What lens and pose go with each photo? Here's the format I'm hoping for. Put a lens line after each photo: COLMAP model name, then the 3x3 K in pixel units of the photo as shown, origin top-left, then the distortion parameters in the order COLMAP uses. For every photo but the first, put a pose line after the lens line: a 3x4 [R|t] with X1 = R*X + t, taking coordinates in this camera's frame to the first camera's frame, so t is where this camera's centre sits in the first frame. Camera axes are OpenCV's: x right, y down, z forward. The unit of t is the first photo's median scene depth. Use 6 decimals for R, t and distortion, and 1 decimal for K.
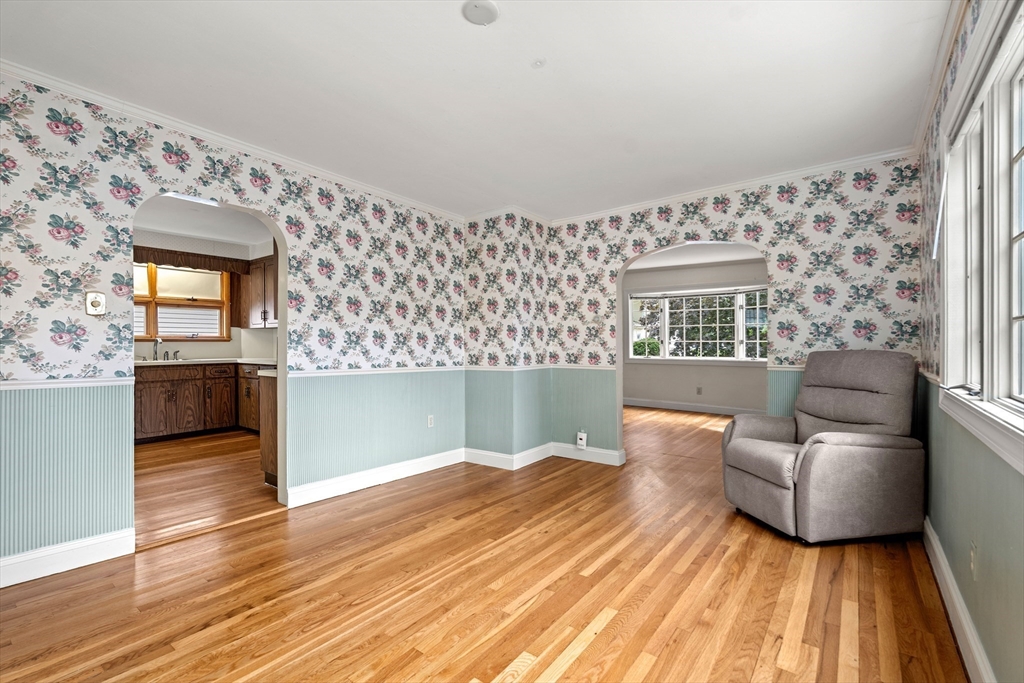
lens RADIAL K [[456.3, 0, 520.0], [0, 456.3, 340.2], [0, 0, 1]] dist [-0.002300, -0.000475]
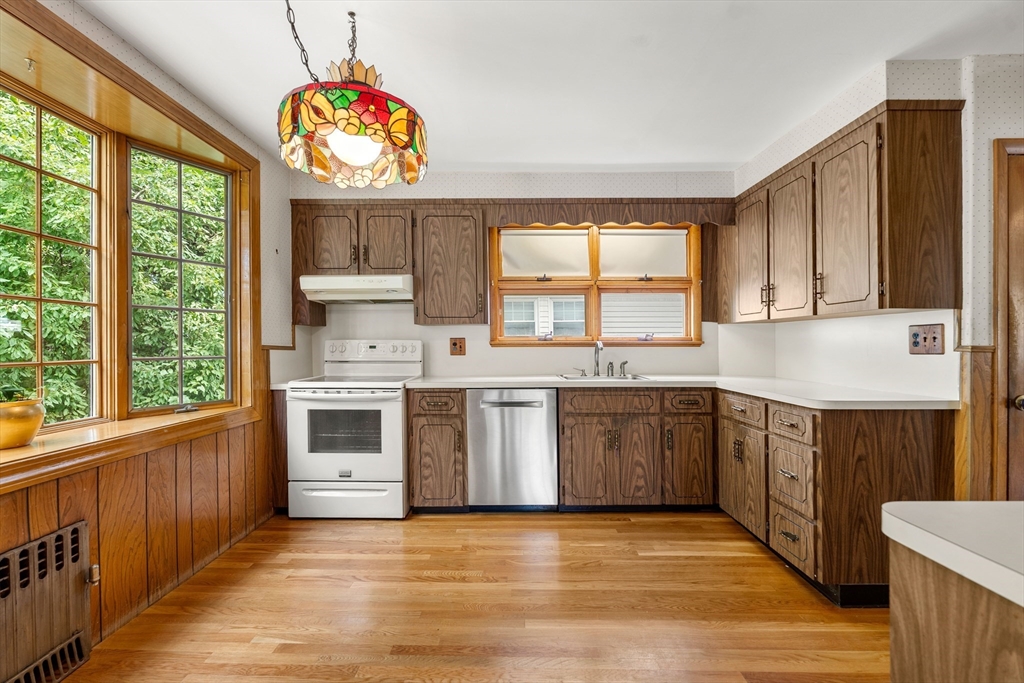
lens RADIAL K [[456.3, 0, 509.8], [0, 456.3, 342.1], [0, 0, 1]] dist [-0.002300, -0.000475]
pose [[0.592816, 0.000376, -0.805338, -0.341929], [0.002054, 0.999996, 0.001979, -0.004548], [0.805335, -0.002827, 0.592813, 0.502188]]
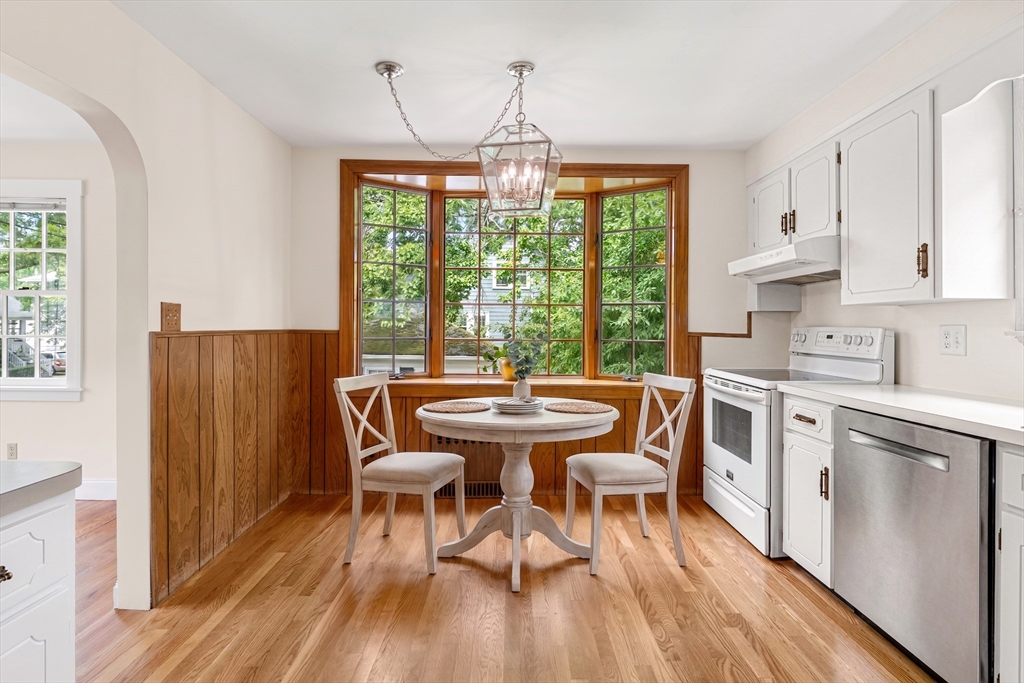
lens RADIAL K [[456.3, 0, 523.2], [0, 456.3, 326.3], [0, 0, 1]] dist [-0.002300, -0.000475]
pose [[-0.779796, -0.004764, -0.626015, -0.415761], [-0.005434, 0.999985, -0.000841, -0.006005], [0.626010, 0.002746, -0.779810, 0.932165]]
